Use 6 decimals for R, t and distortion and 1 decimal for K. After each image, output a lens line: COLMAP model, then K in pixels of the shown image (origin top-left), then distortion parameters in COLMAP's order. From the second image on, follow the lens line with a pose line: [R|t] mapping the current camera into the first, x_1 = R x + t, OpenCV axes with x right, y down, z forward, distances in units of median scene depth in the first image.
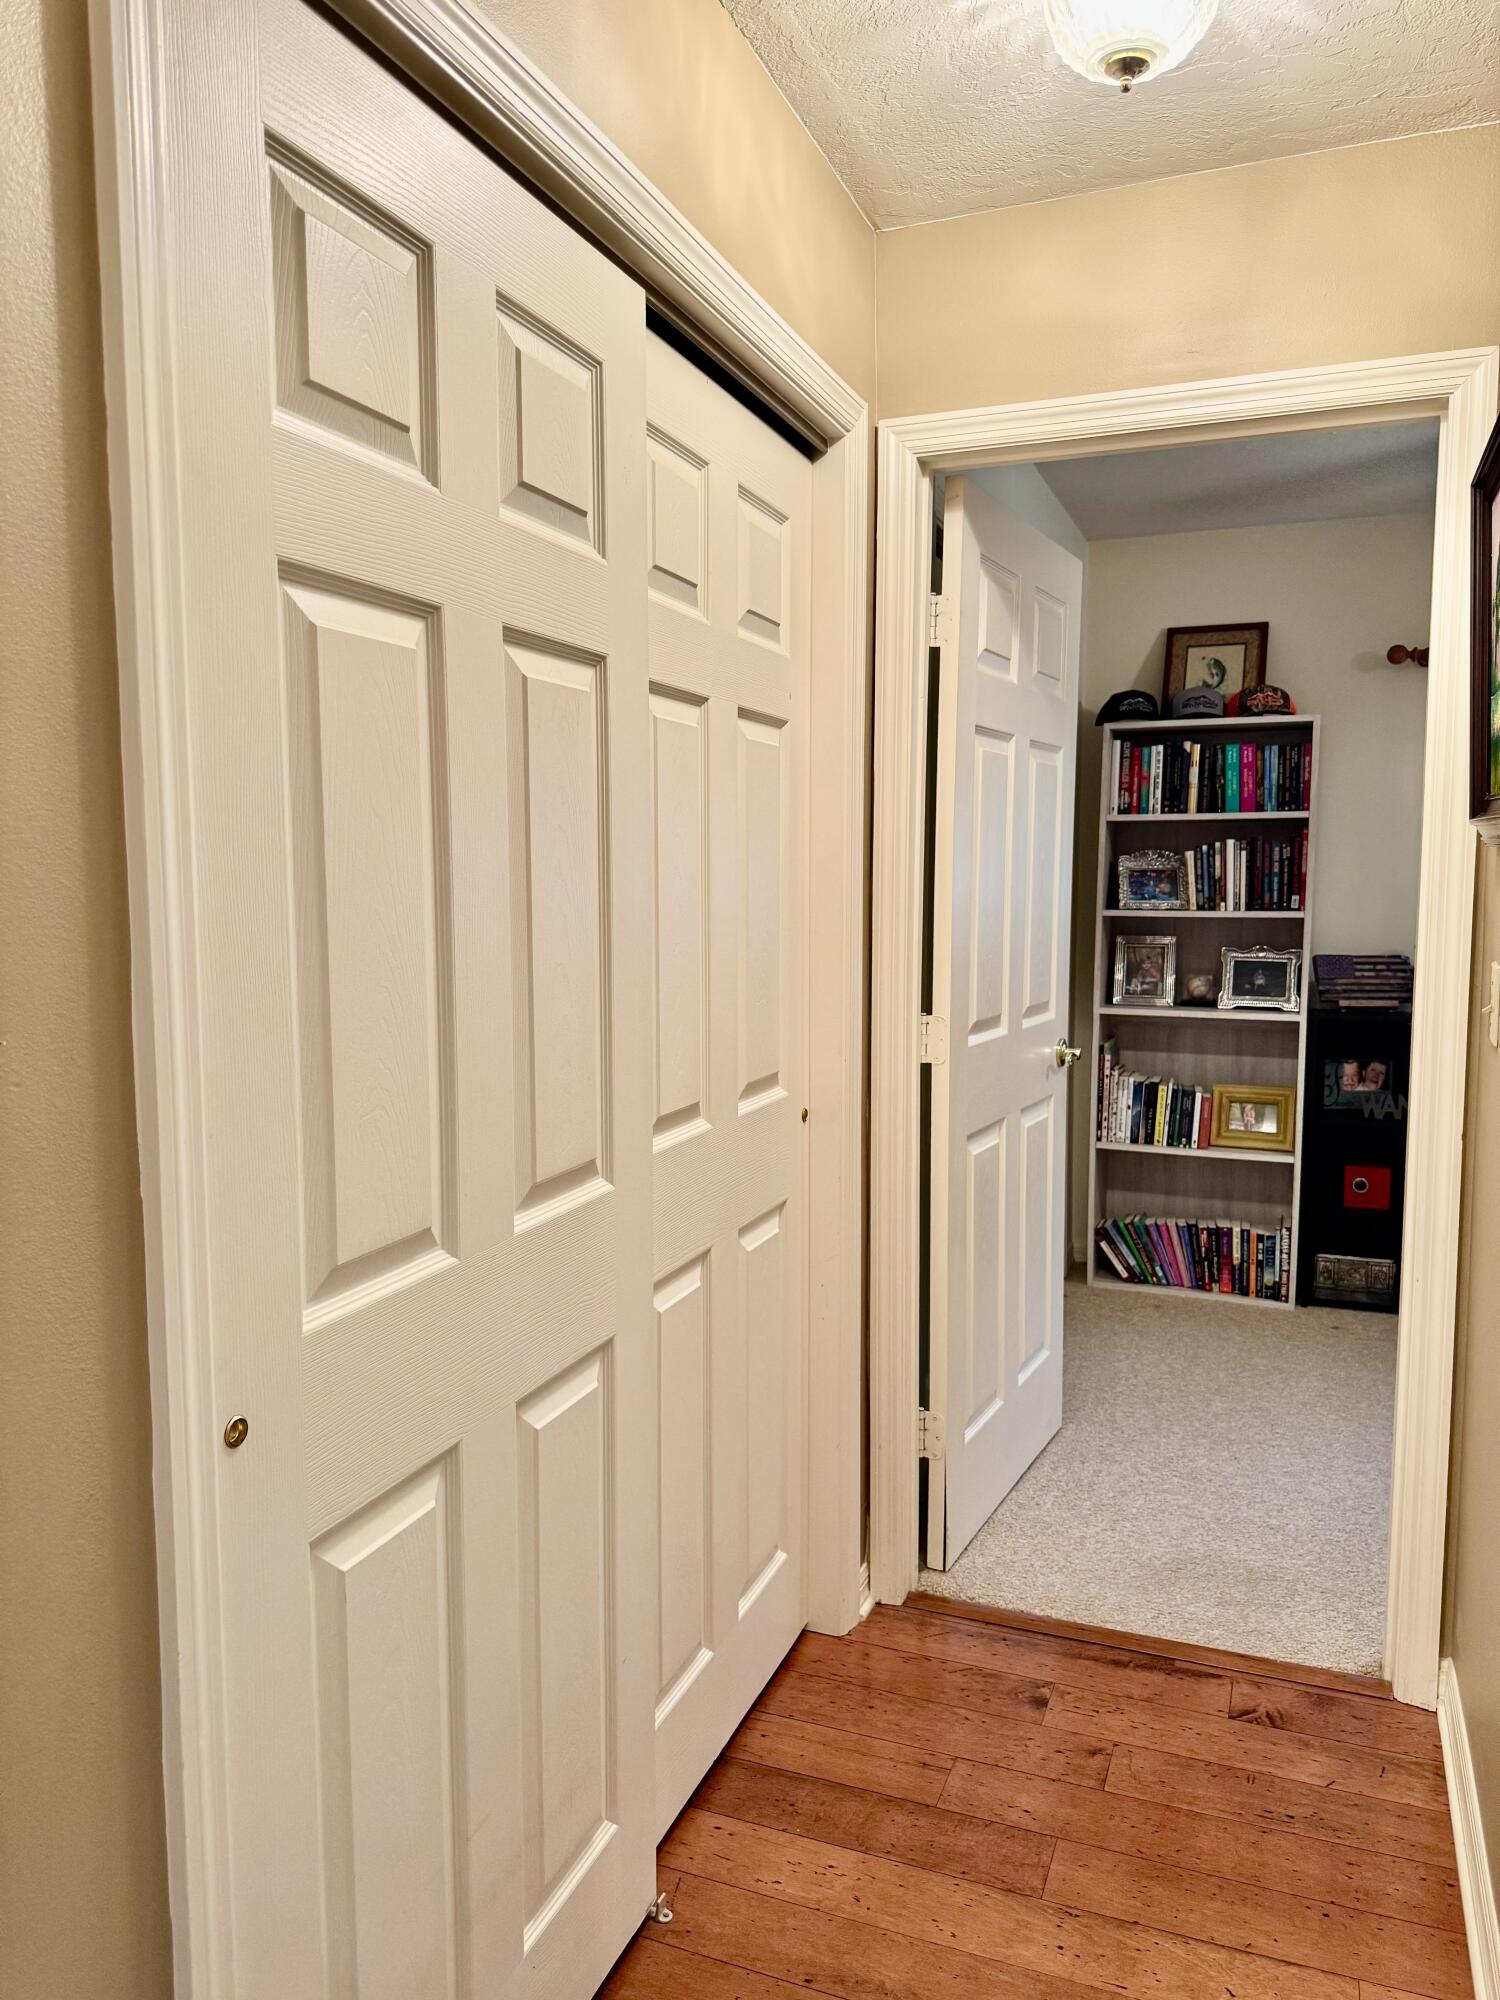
lens RADIAL K [[1409.4, 0, 750.2], [0, 1409.4, 1000.1], [0, 0, 1]] dist [0.048262, -0.048709]
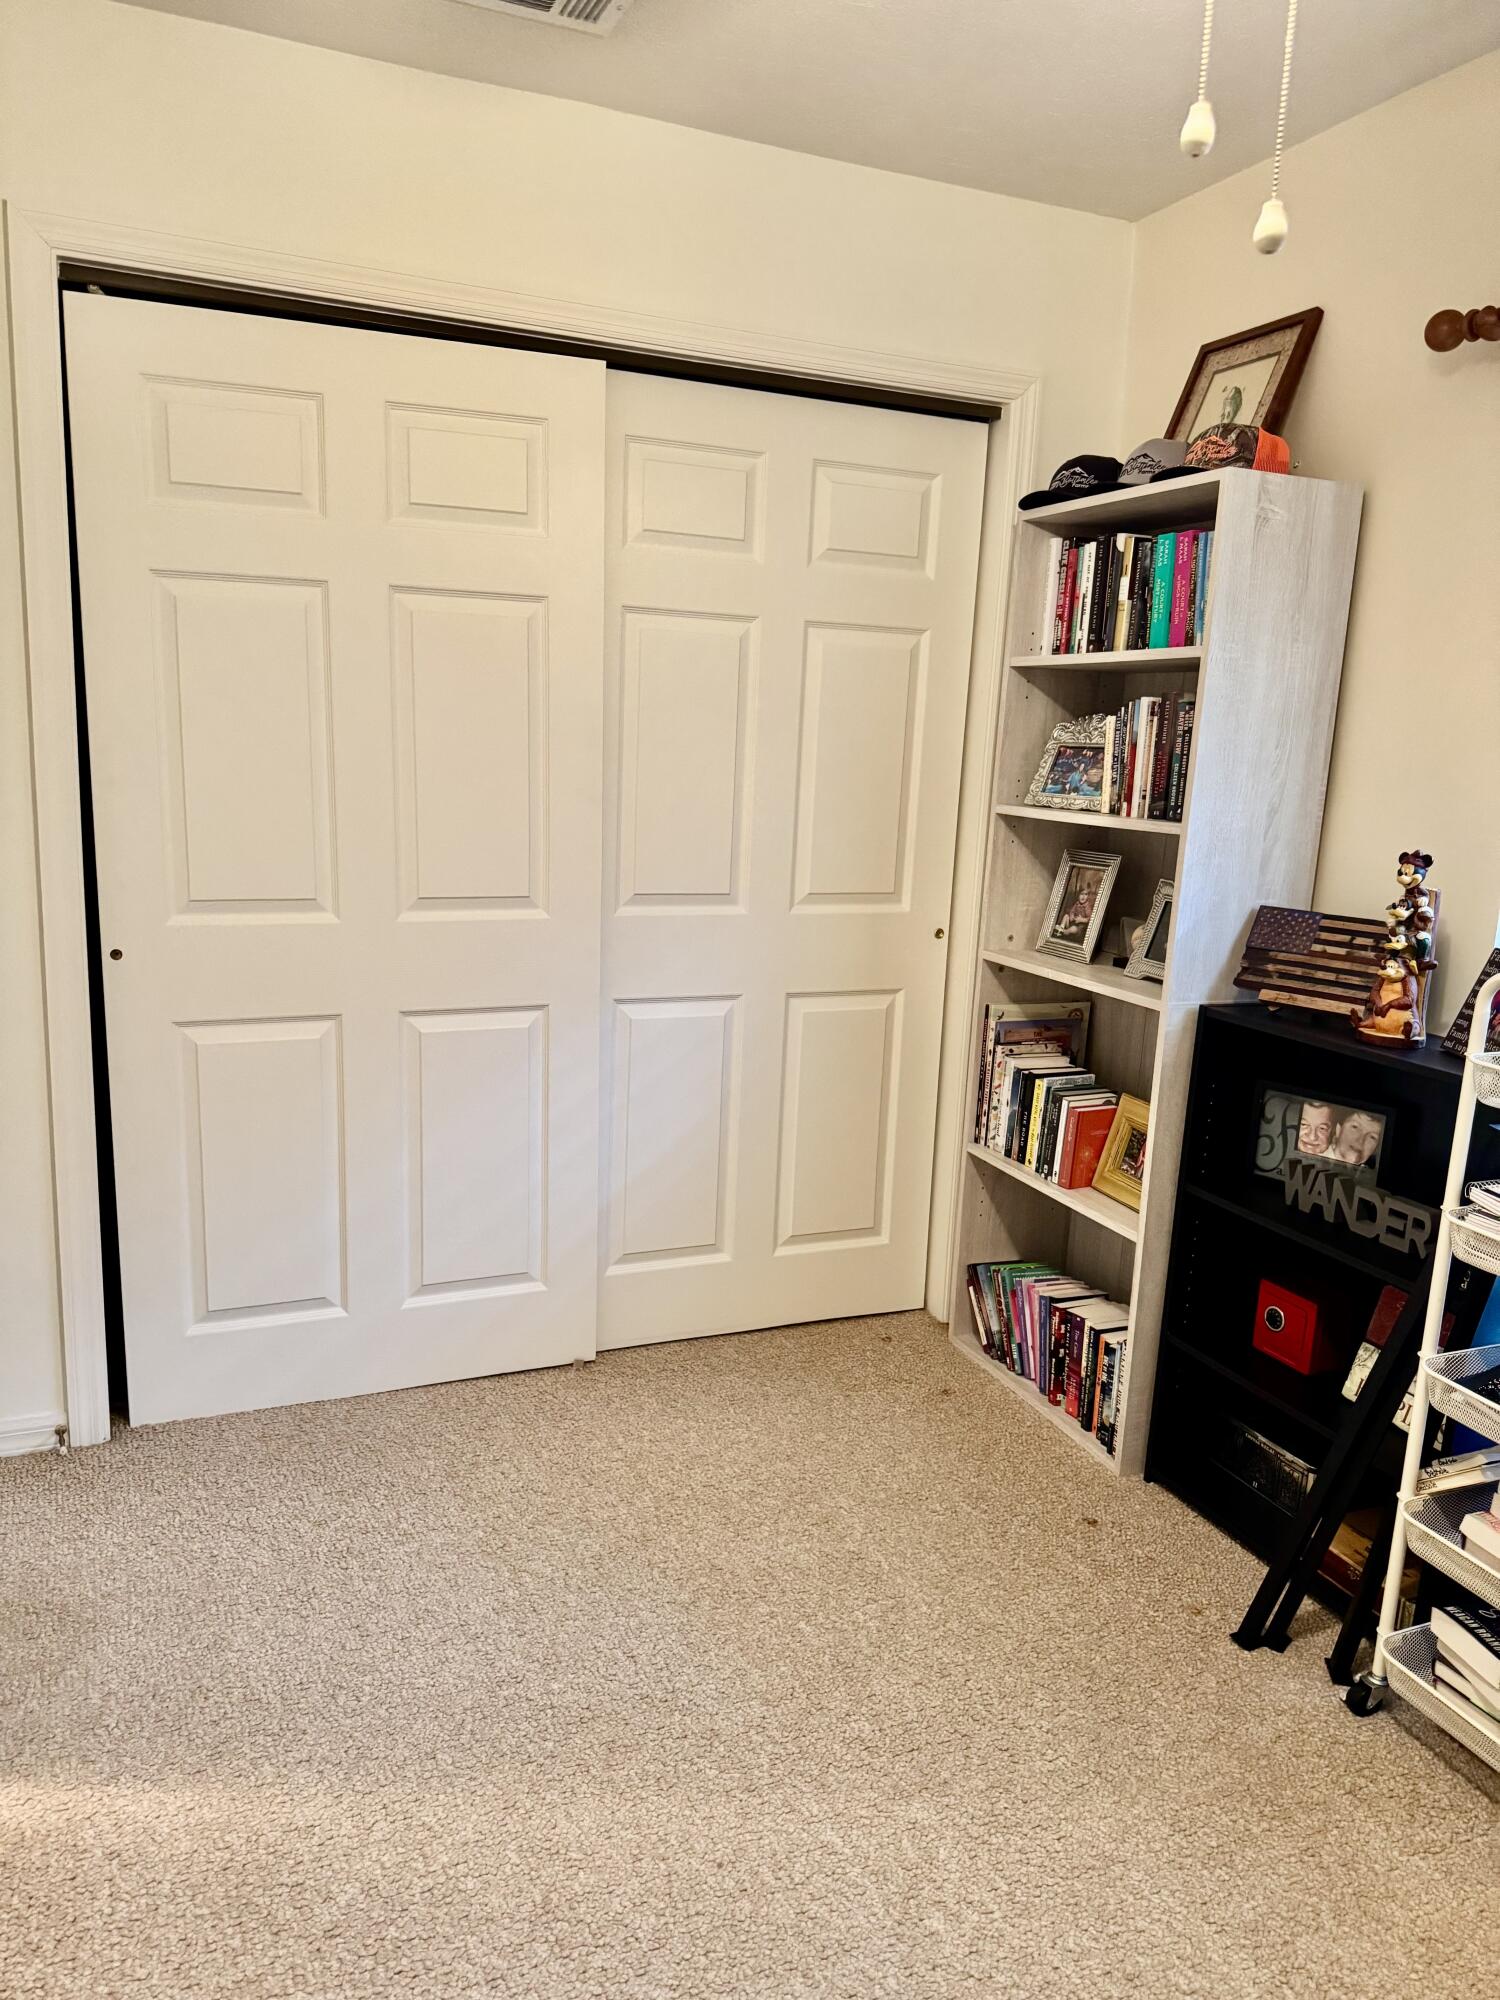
lens RADIAL K [[1409.4, 0, 745.1], [0, 1409.4, 1008.9], [0, 0, 1]] dist [0.048262, -0.048709]
pose [[0.699912, 0.165018, -0.694905, 0.647522], [-0.101555, 0.986051, 0.131870, -0.044486], [0.706973, -0.021727, 0.706907, 0.445208]]
